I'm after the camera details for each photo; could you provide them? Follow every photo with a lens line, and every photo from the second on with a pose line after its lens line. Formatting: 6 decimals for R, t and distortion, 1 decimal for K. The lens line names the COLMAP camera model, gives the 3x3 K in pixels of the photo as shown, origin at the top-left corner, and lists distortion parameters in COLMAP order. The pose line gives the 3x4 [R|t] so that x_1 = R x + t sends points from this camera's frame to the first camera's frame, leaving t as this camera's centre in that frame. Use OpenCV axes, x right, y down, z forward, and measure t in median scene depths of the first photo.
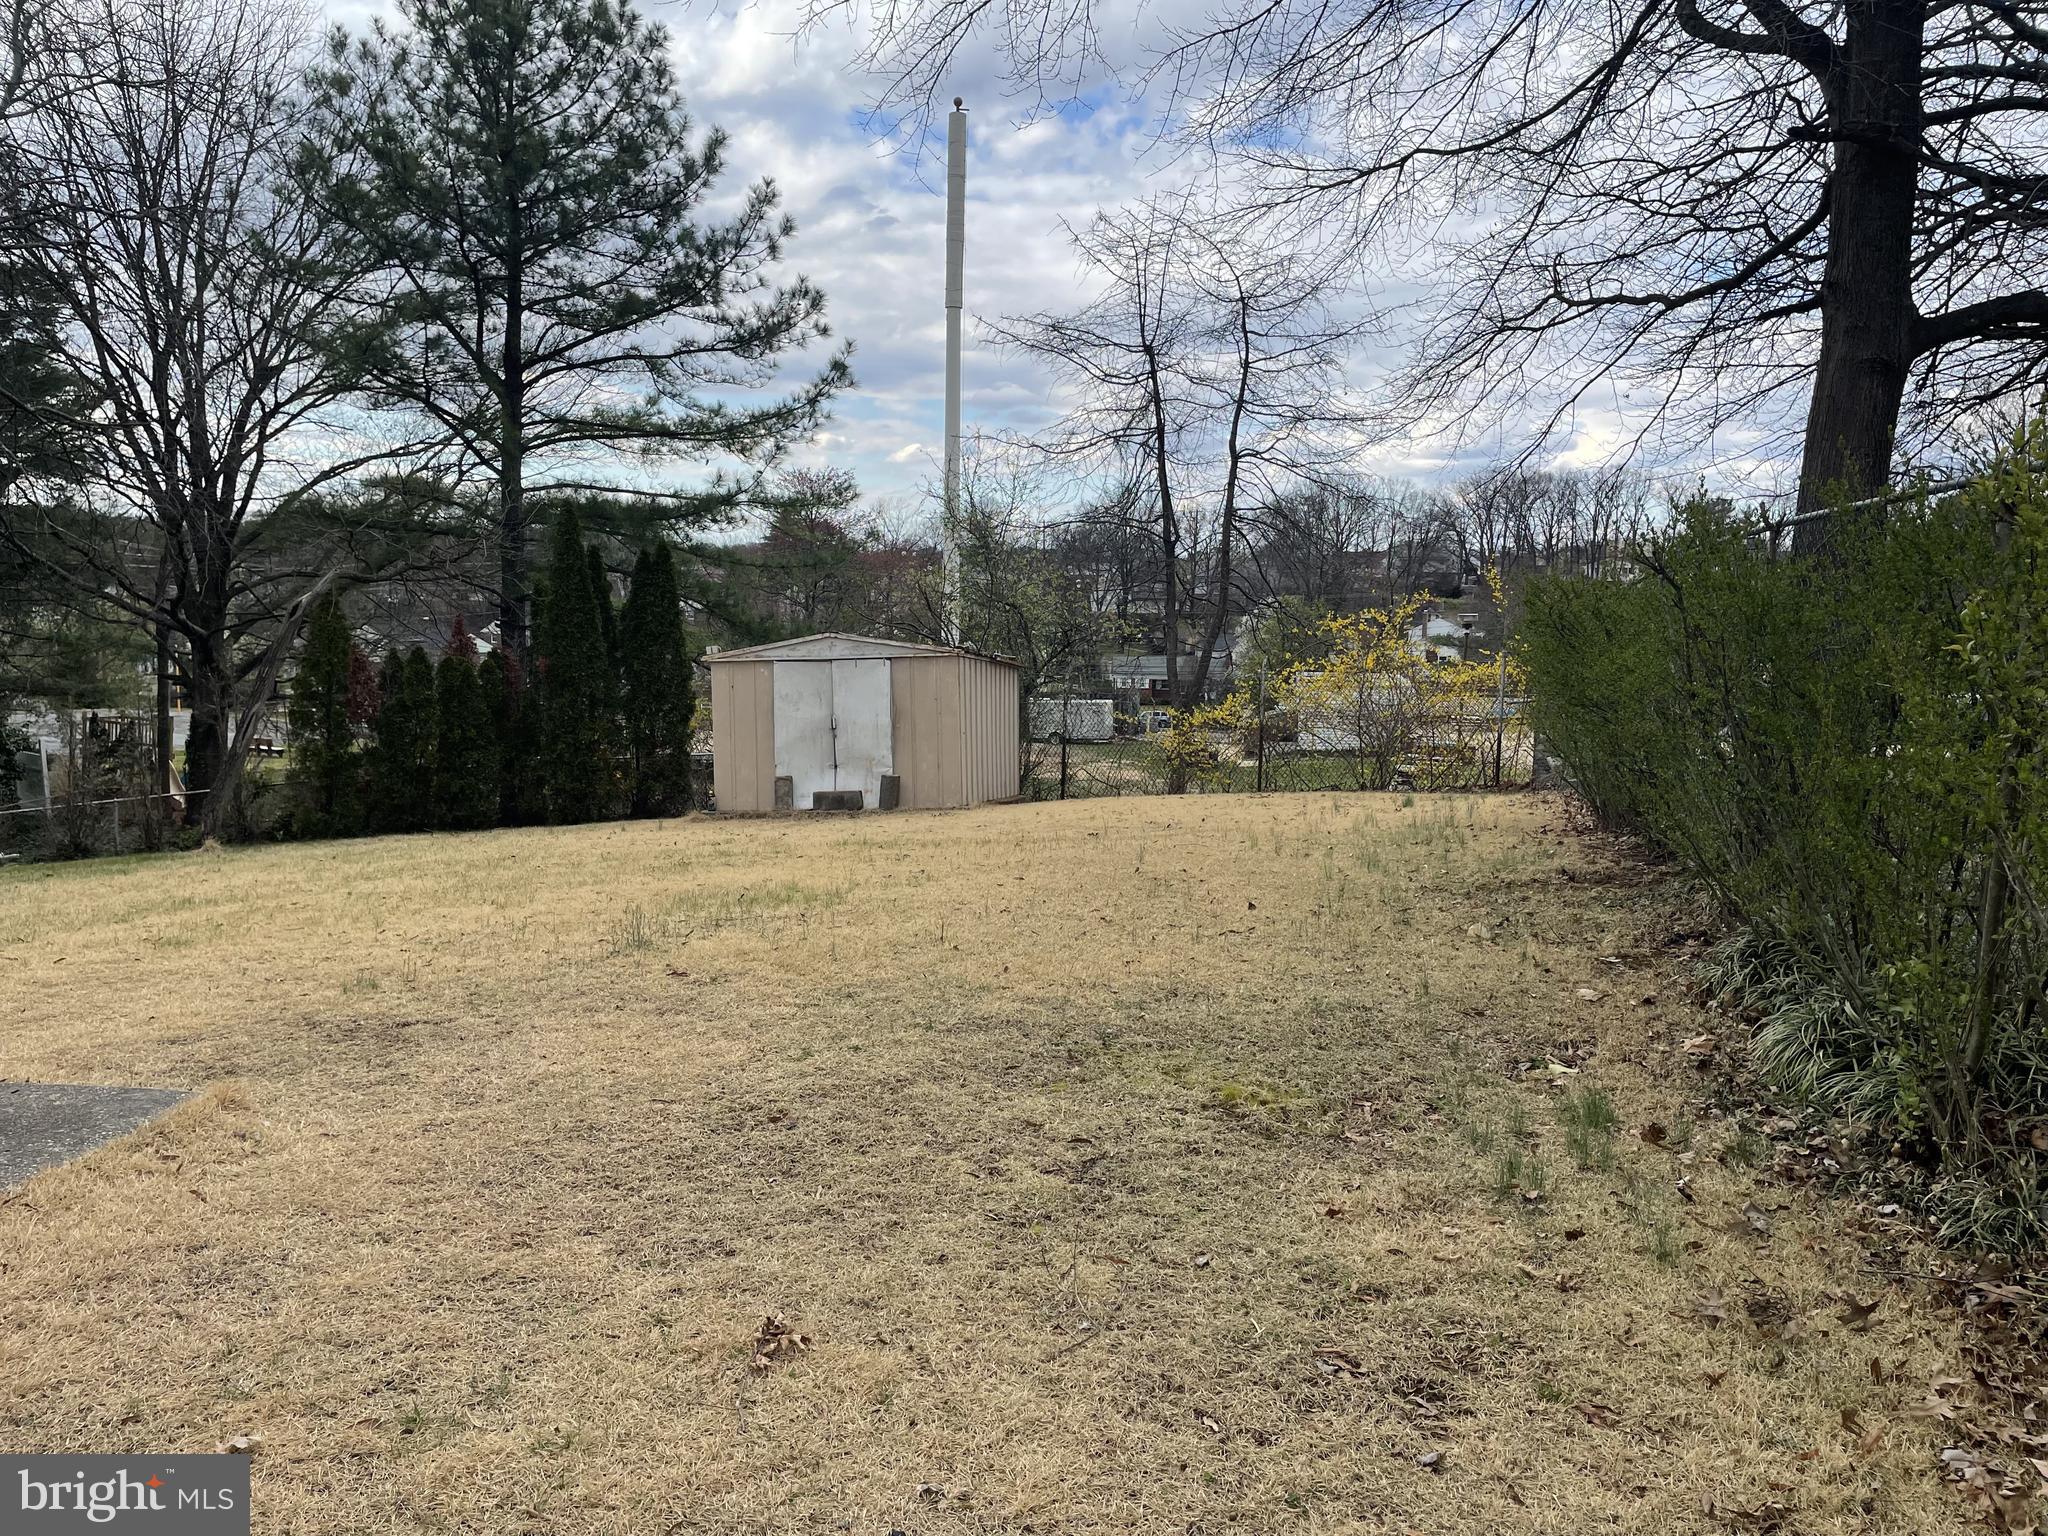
lens RADIAL K [[1556.4, 0, 1020.1], [0, 1556.4, 758.0], [0, 0, 1]] dist [0.108830, -0.129966]
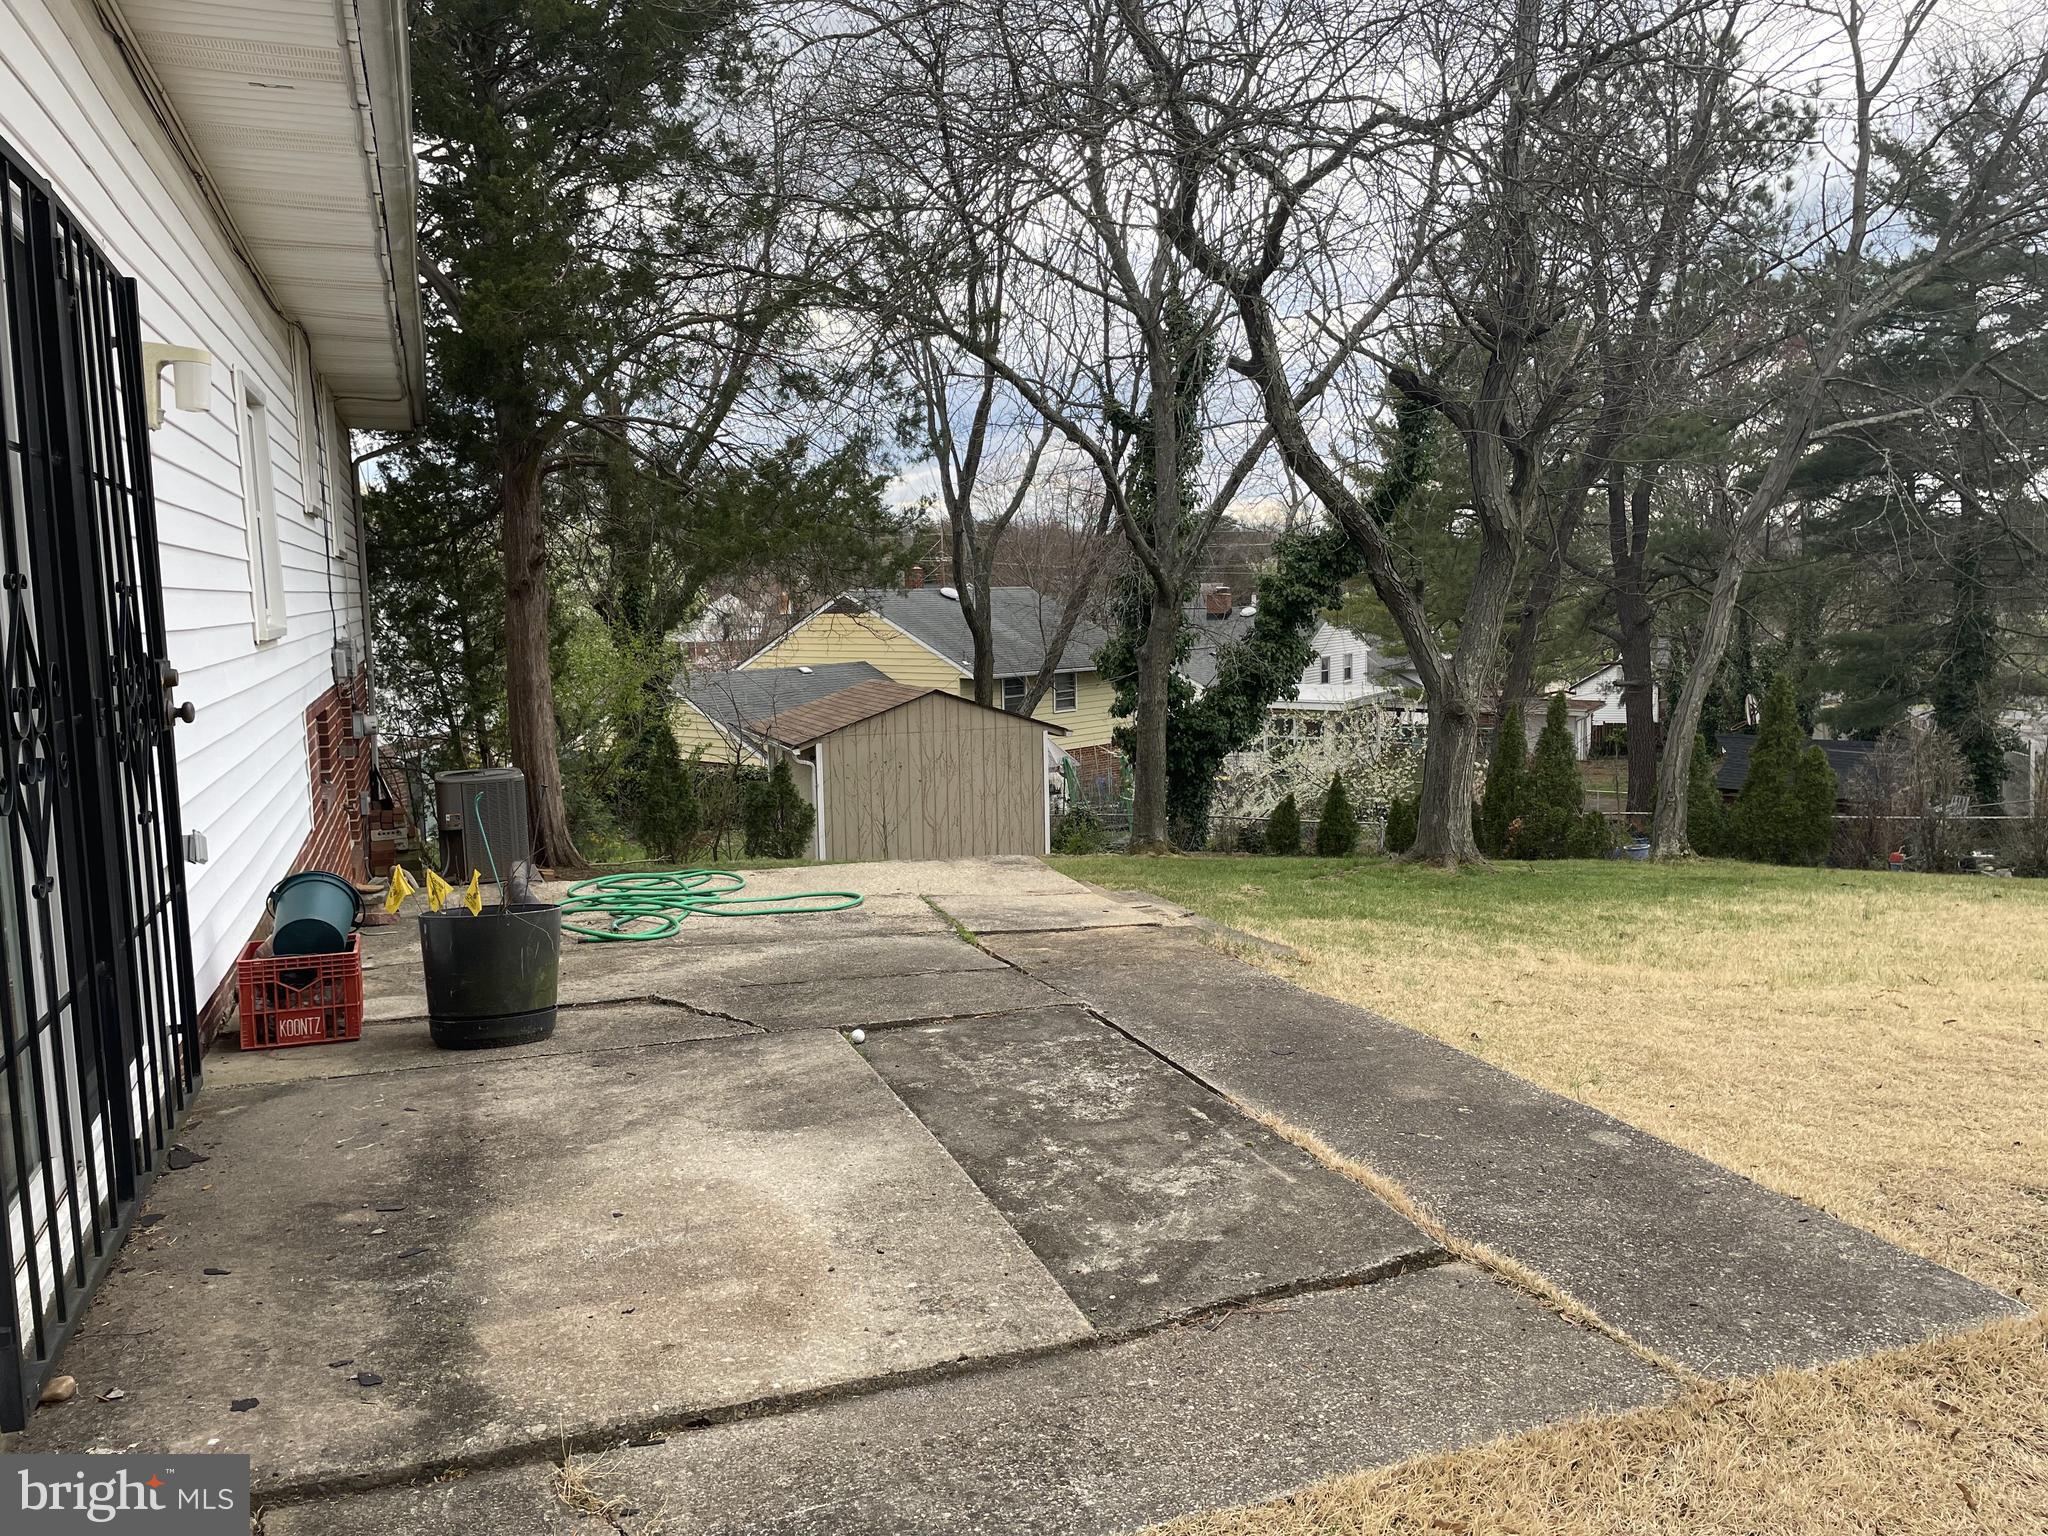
lens RADIAL K [[1556.4, 0, 1020.1], [0, 1556.4, 758.0], [0, 0, 1]] dist [0.108830, -0.129966]
pose [[0.432061, 0.072164, -0.898953, -0.082417], [-0.069595, 0.996489, 0.046544, -0.042491], [0.899155, 0.042452, 0.435566, 0.269953]]
